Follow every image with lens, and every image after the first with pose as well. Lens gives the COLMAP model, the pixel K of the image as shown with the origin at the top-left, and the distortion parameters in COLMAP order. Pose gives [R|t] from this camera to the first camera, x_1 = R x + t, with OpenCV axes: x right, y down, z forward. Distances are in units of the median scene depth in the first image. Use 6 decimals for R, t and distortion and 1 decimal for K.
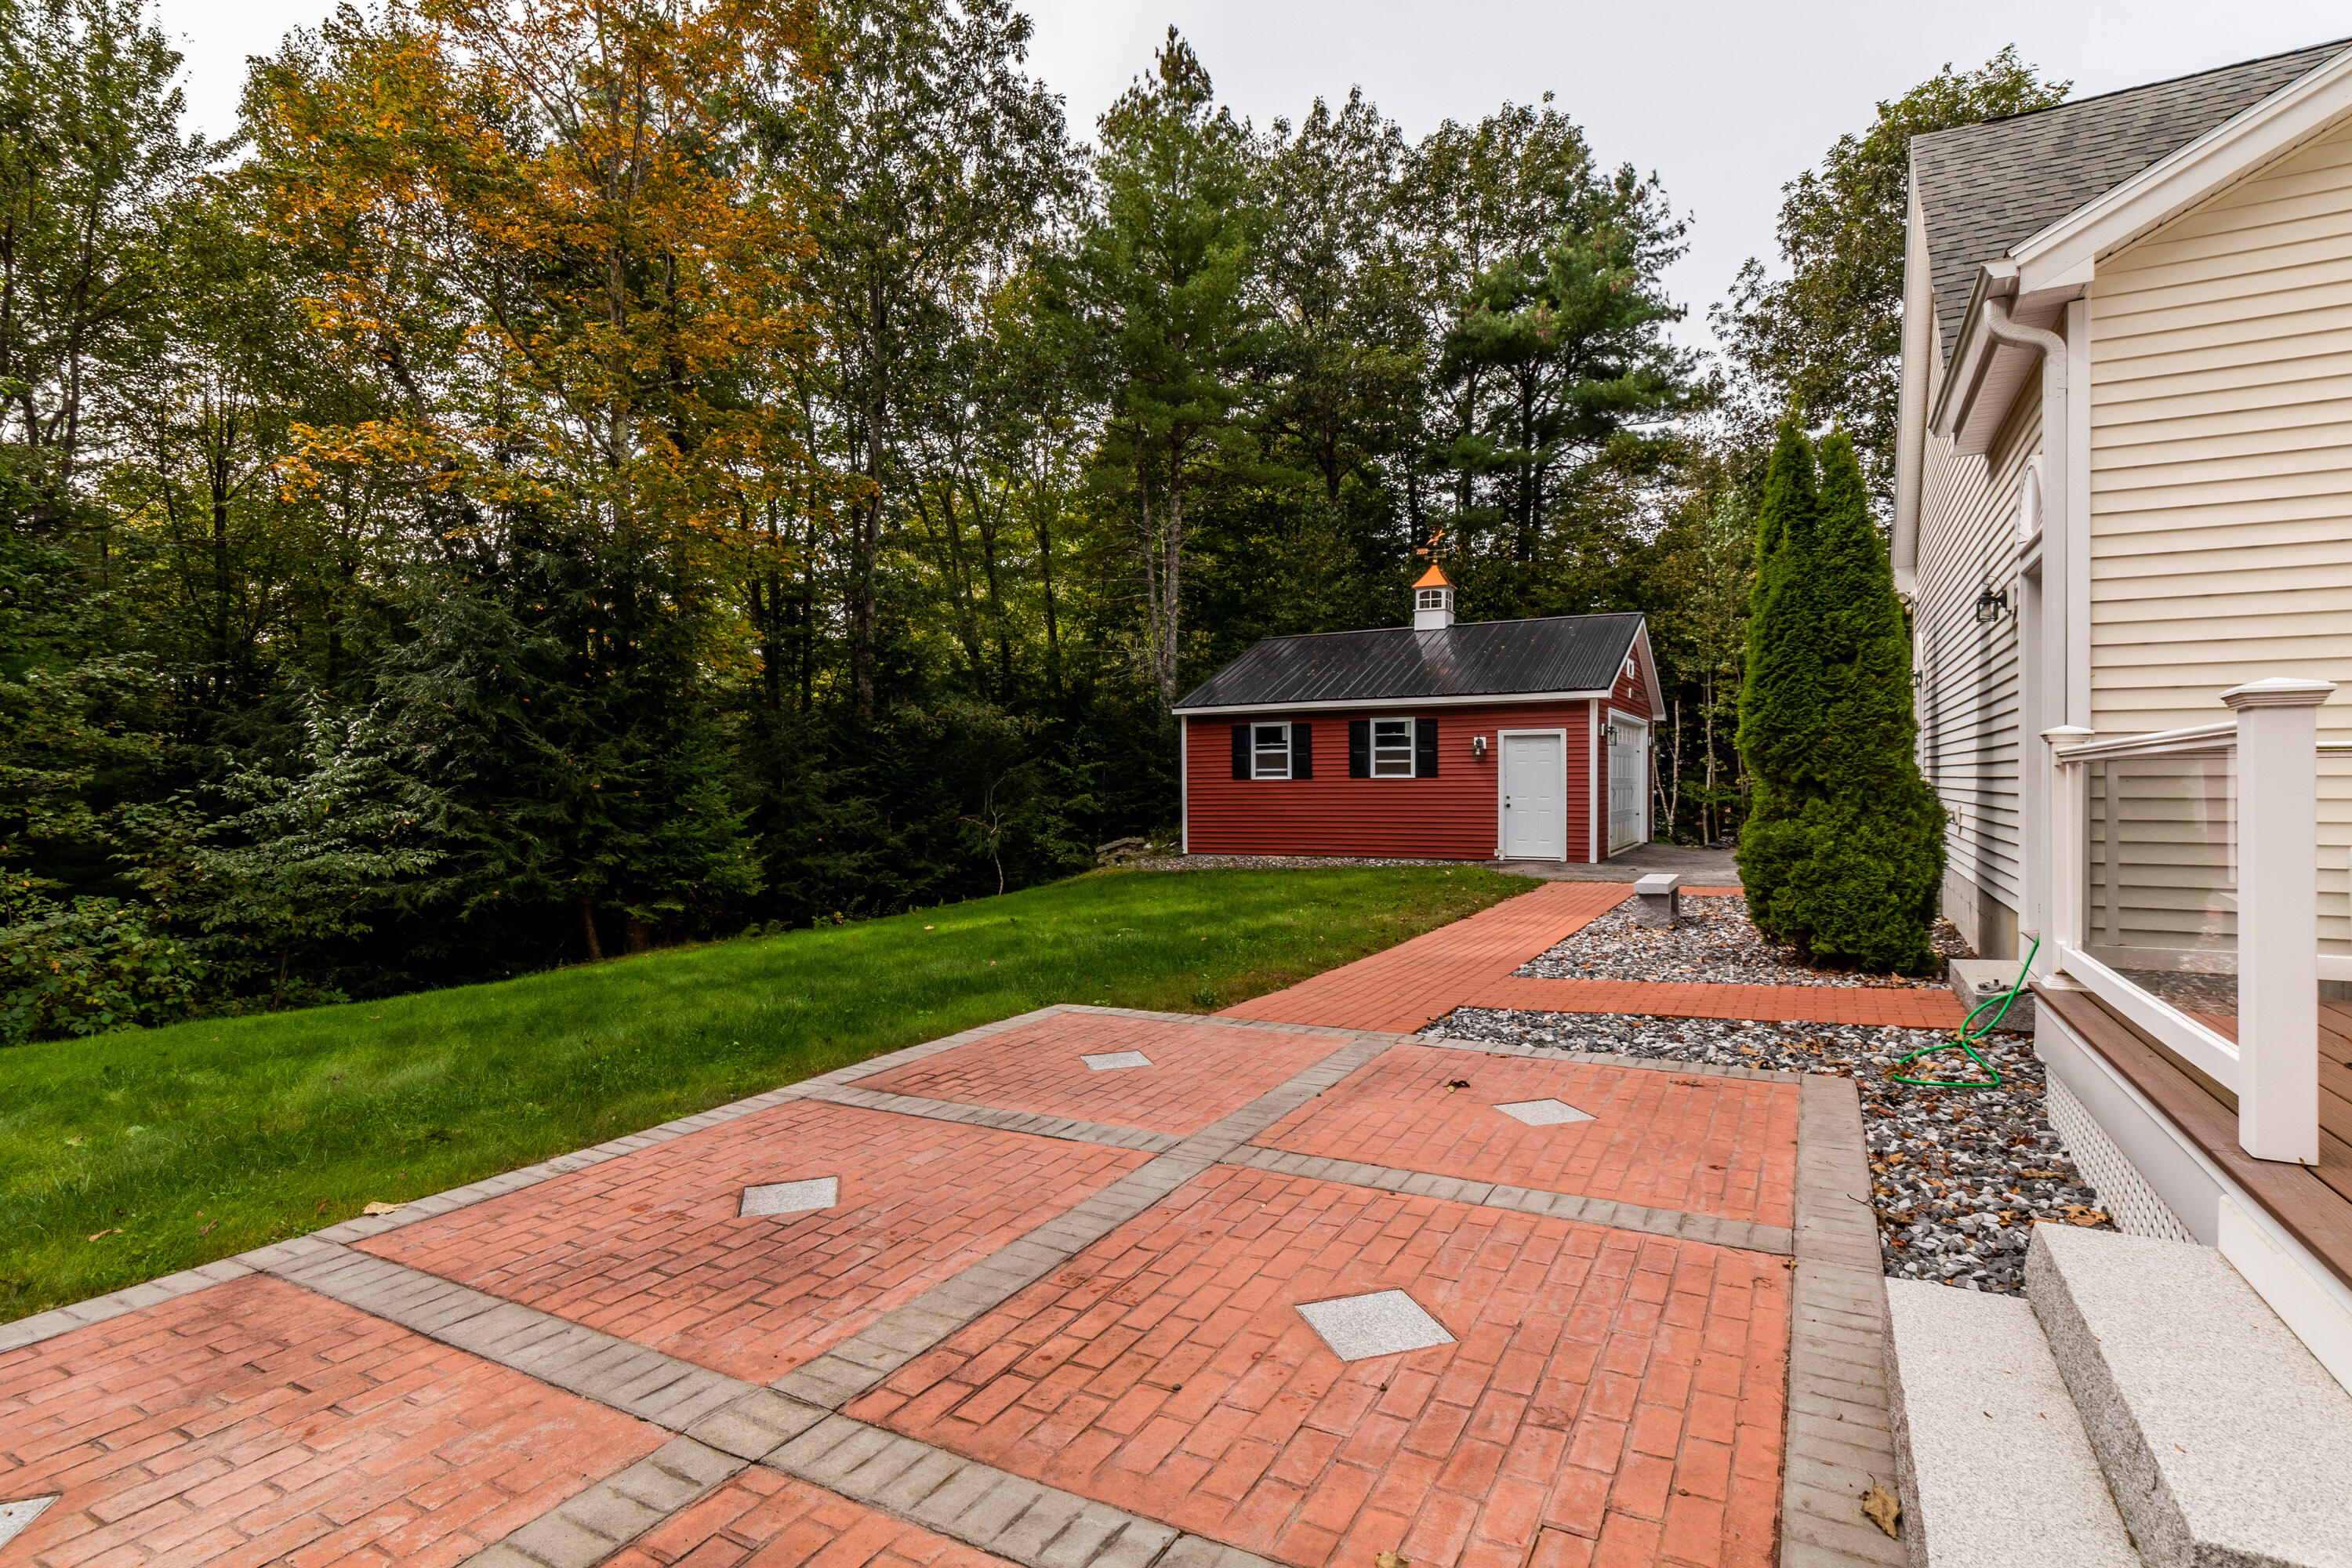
lens RADIAL K [[1113.5, 0, 1176.0], [0, 1113.5, 784.0], [0, 0, 1]] dist [-0.000691, -0.000689]
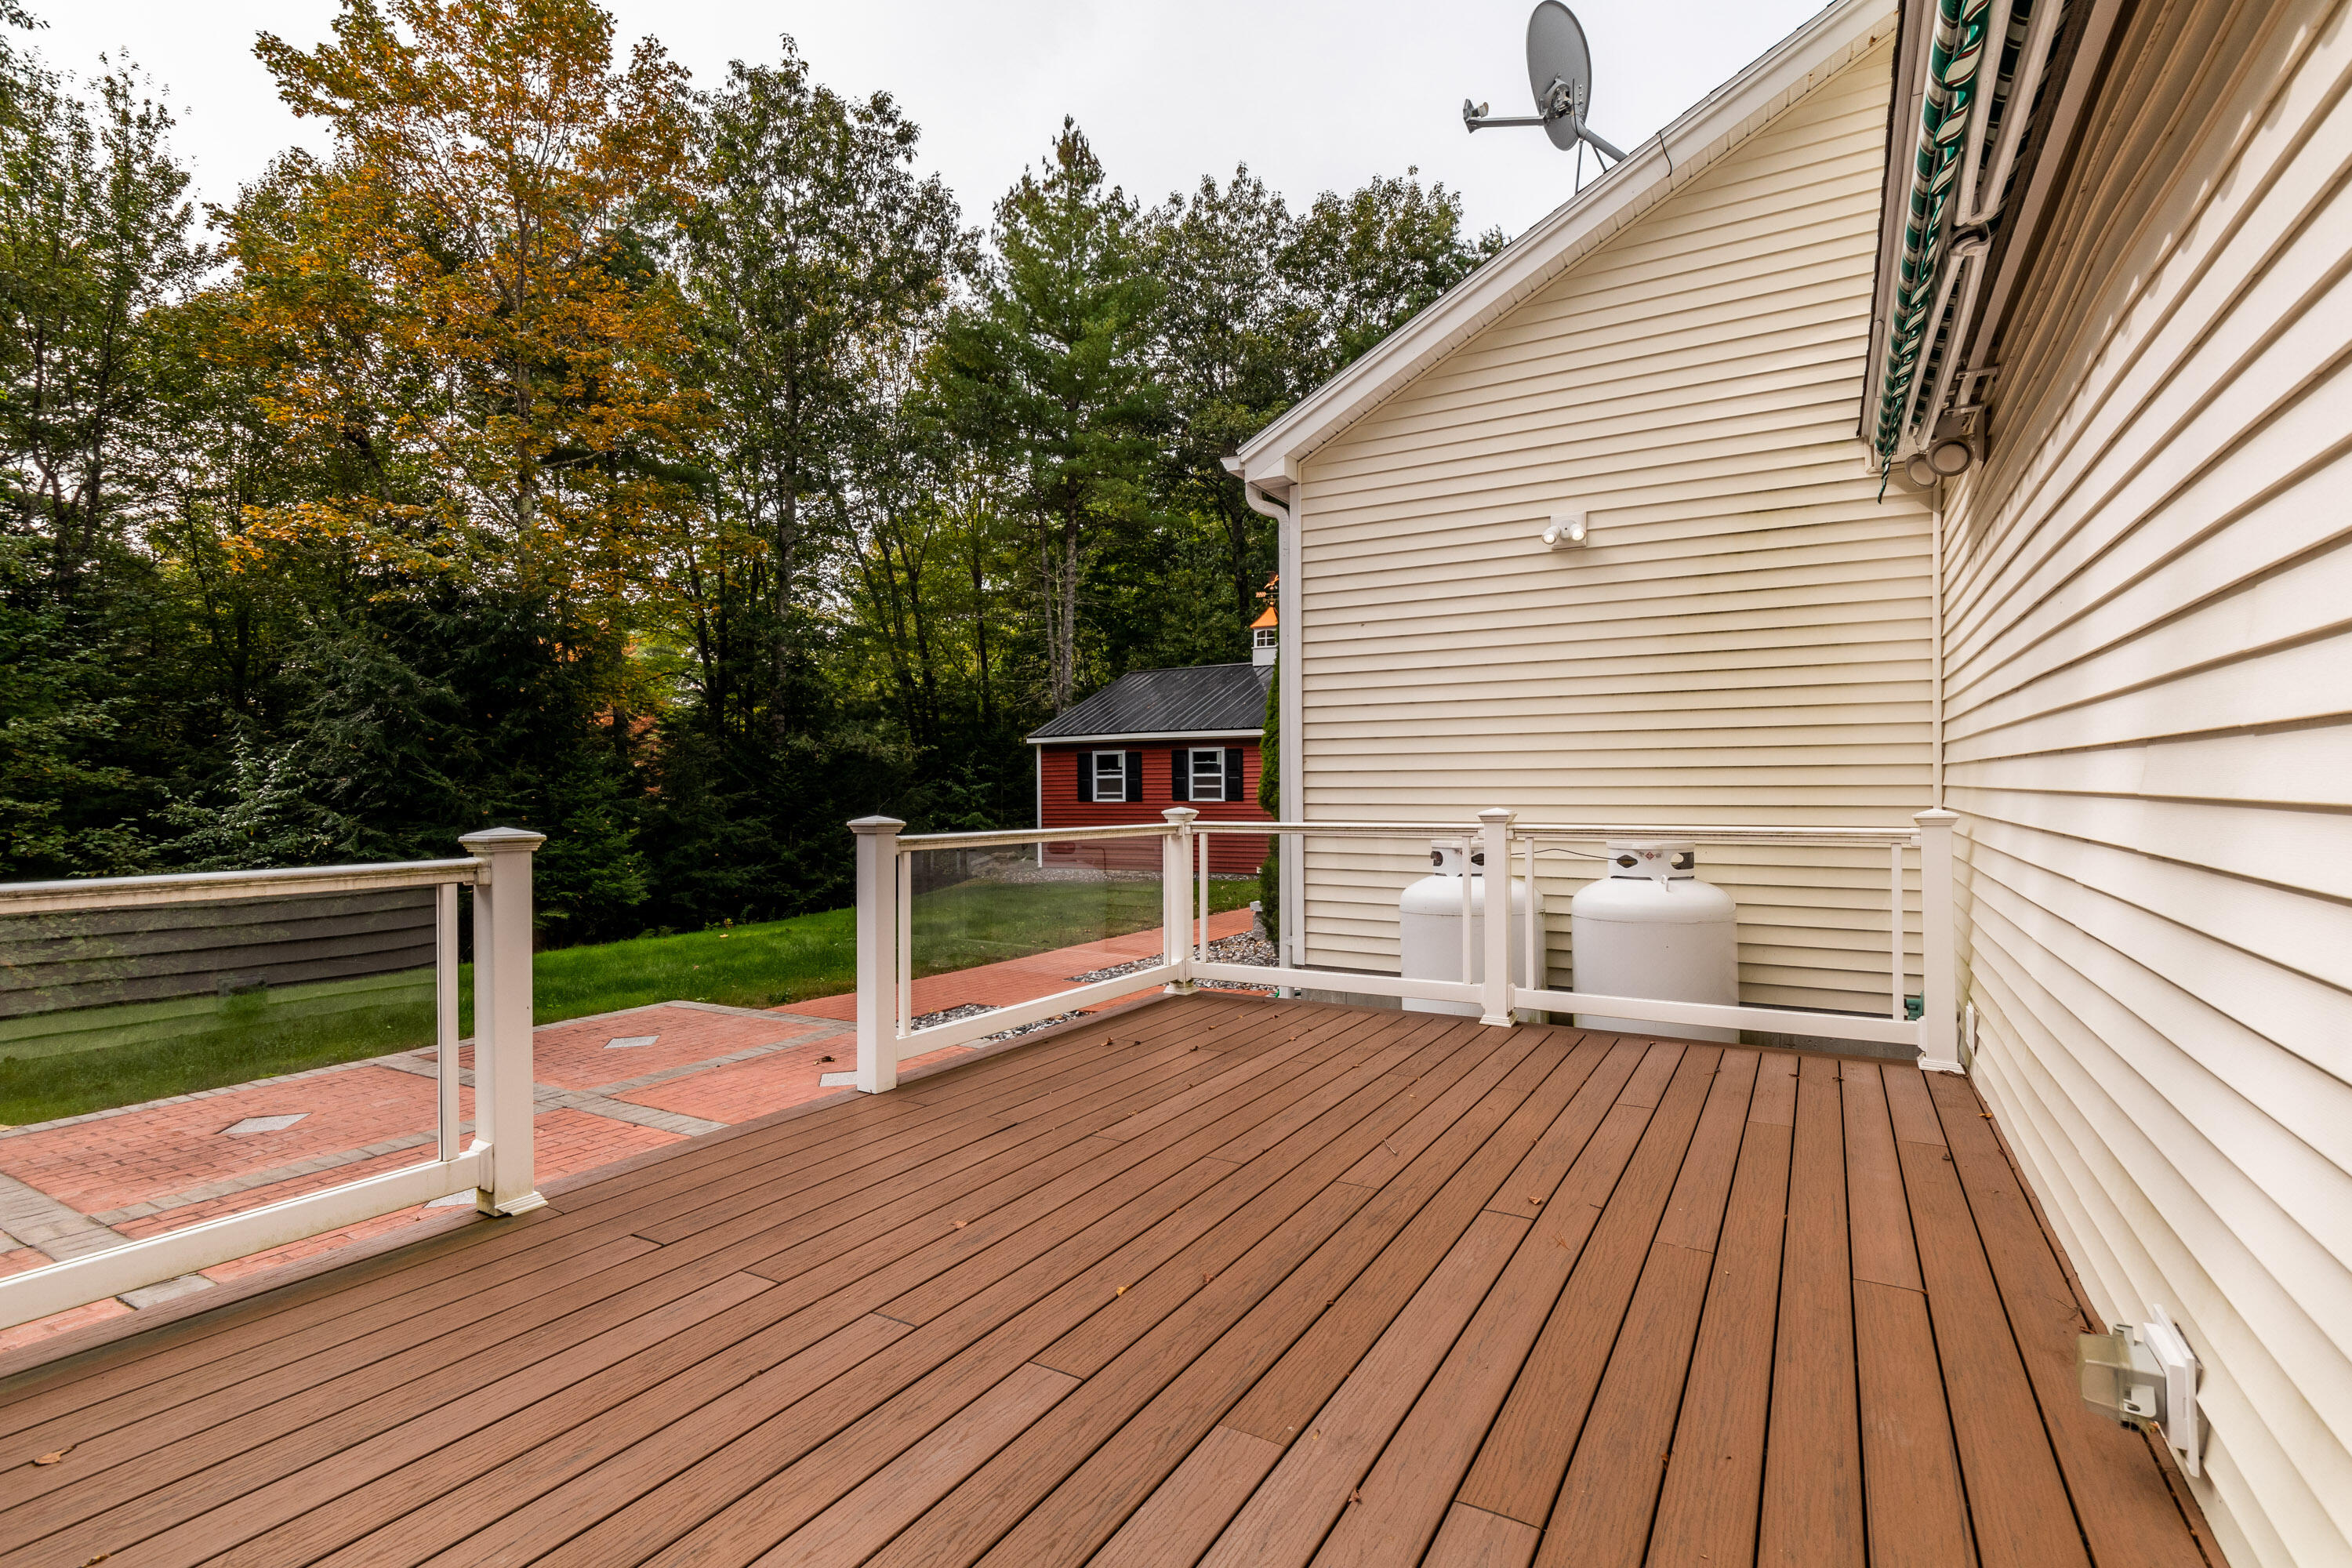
lens RADIAL K [[1074.2, 0, 1151.6], [0, 1074.2, 779.8], [0, 0, 1]] dist [-0.002142, 0.000393]
pose [[0.999119, -0.001299, -0.041957, 0.167442], [0.000897, 0.999953, -0.009611, -0.015243], [0.041967, 0.009565, 0.999073, -0.075508]]
